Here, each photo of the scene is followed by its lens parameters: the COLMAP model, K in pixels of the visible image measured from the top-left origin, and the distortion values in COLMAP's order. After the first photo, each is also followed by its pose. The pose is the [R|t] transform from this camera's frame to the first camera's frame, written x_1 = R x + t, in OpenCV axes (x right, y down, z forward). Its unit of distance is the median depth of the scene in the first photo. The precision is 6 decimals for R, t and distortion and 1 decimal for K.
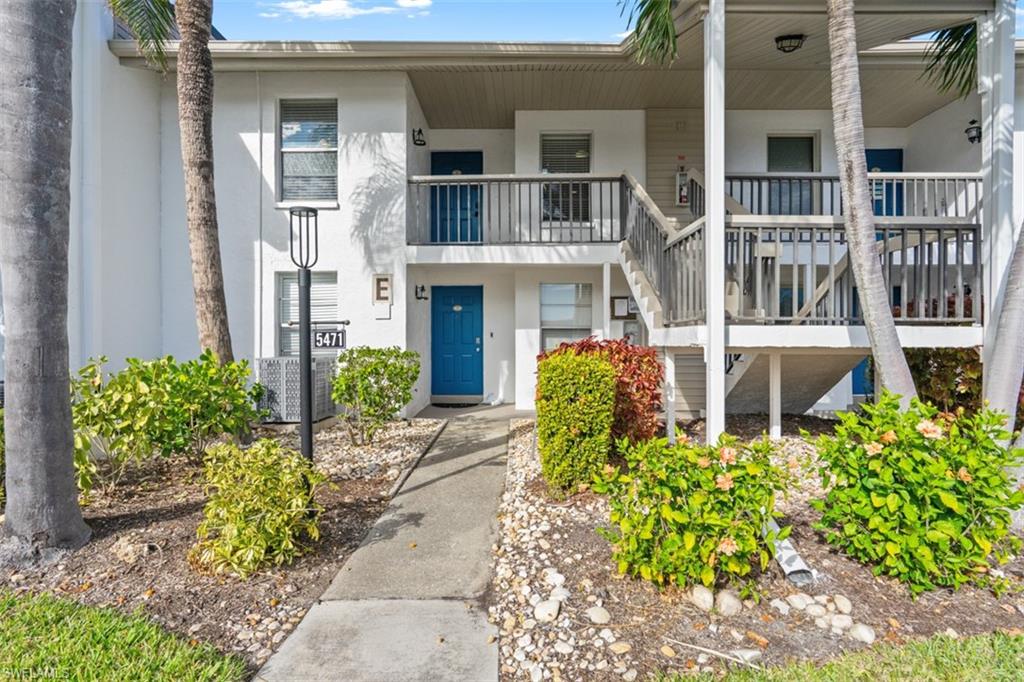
lens RADIAL K [[470.5, 0, 510.0], [0, 470.5, 344.9], [0, 0, 1]] dist [-0.007646, 0.002873]
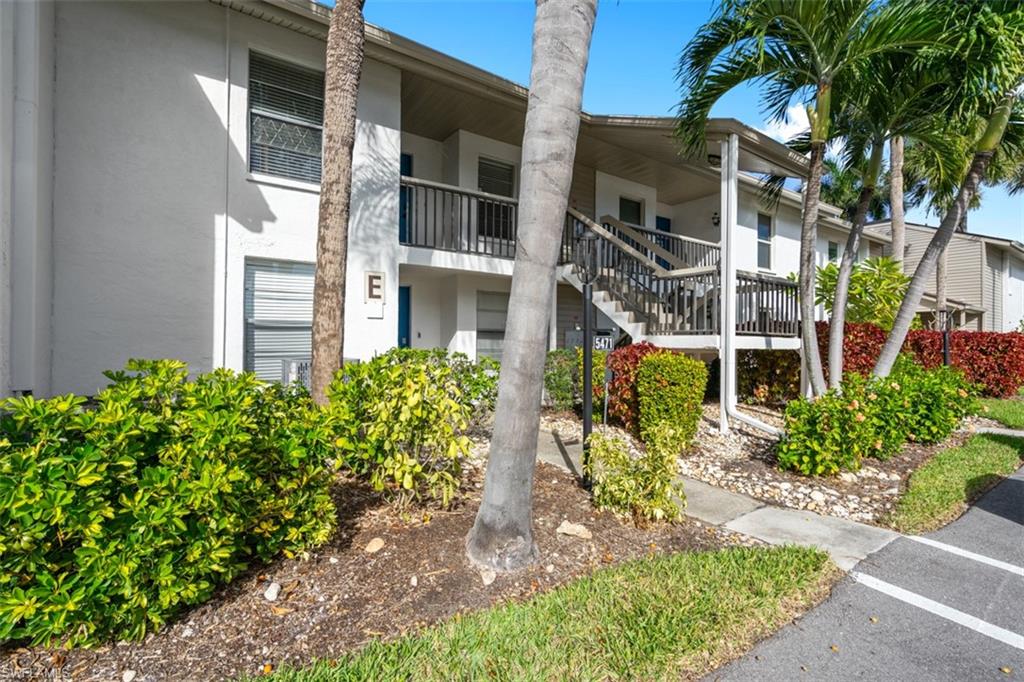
lens RADIAL K [[470.5, 0, 504.5], [0, 470.5, 339.5], [0, 0, 1]] dist [-0.007646, 0.002873]
pose [[0.819077, 0.010116, 0.573594, -0.596439], [-0.005758, 0.999939, -0.009412, -0.004188], [-0.573654, 0.004406, 0.819086, 0.063538]]
